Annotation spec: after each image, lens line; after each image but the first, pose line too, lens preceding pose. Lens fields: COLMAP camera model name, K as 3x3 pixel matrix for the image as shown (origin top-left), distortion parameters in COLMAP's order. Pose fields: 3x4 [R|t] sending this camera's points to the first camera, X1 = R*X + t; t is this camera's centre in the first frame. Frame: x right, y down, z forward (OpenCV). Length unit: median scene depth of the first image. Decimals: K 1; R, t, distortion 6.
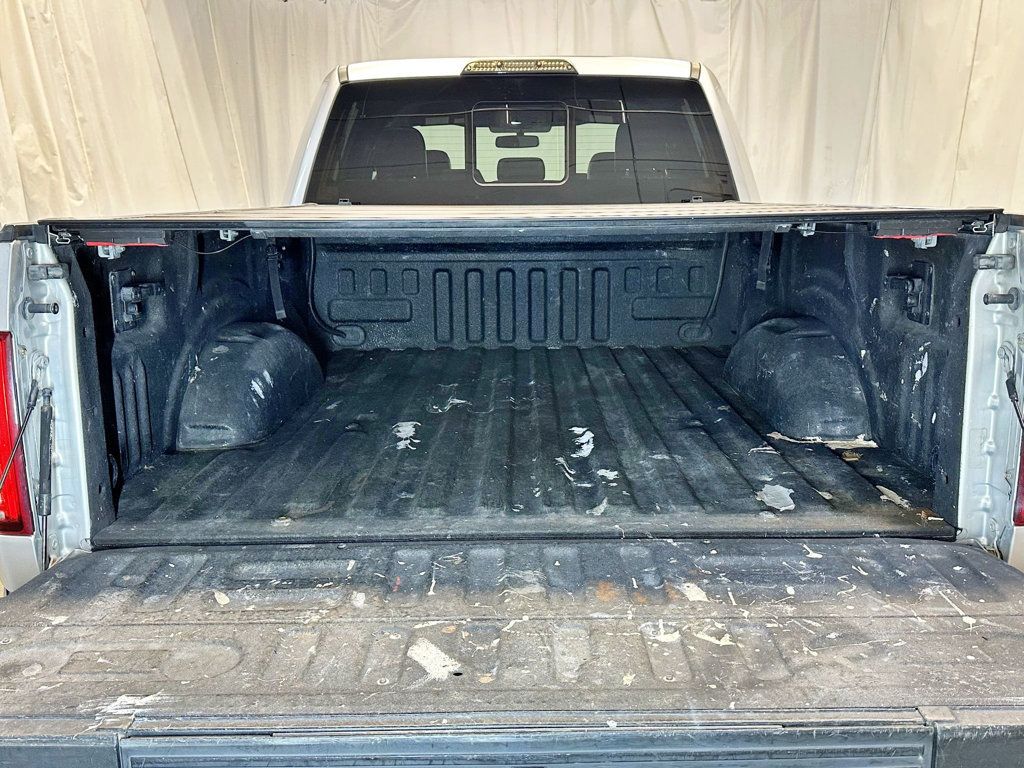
lens RADIAL K [[941.2, 0, 516.9], [0, 941.2, 388.2], [0, 0, 1]] dist [0.177291, -0.369904]
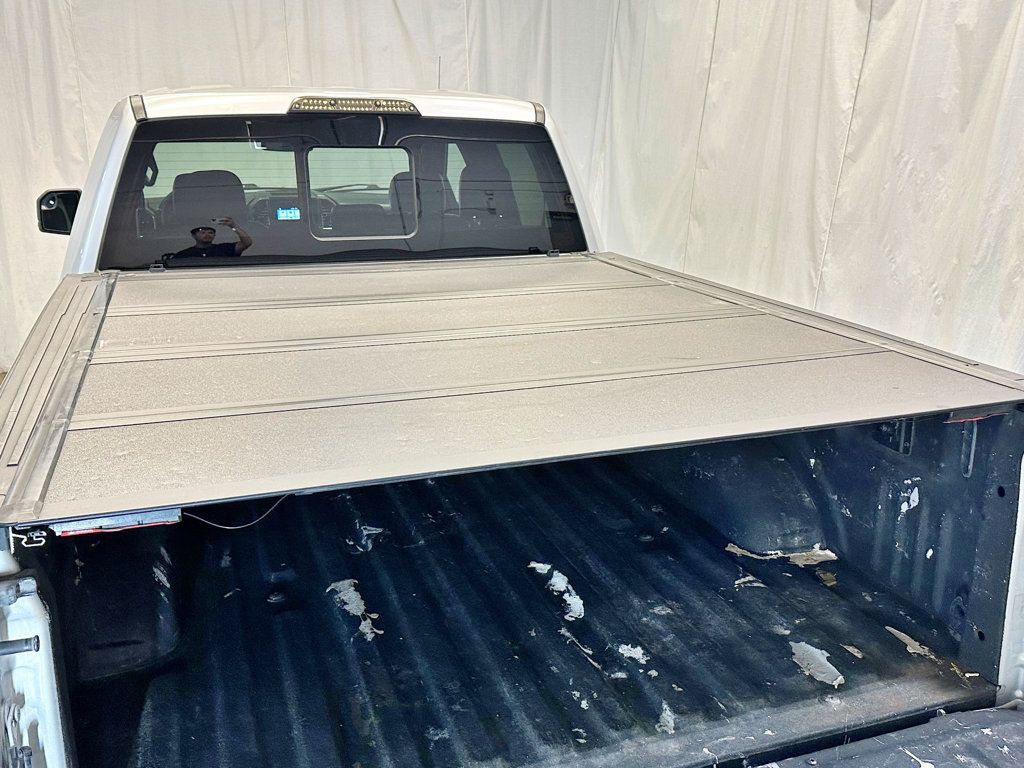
lens RADIAL K [[941.2, 0, 516.9], [0, 941.2, 388.2], [0, 0, 1]] dist [0.177291, -0.369904]
pose [[0.942182, -0.079367, 0.325568, -0.256814], [0.056854, 0.995322, 0.078108, -0.214756], [-0.330244, -0.055082, 0.942287, 0.166384]]
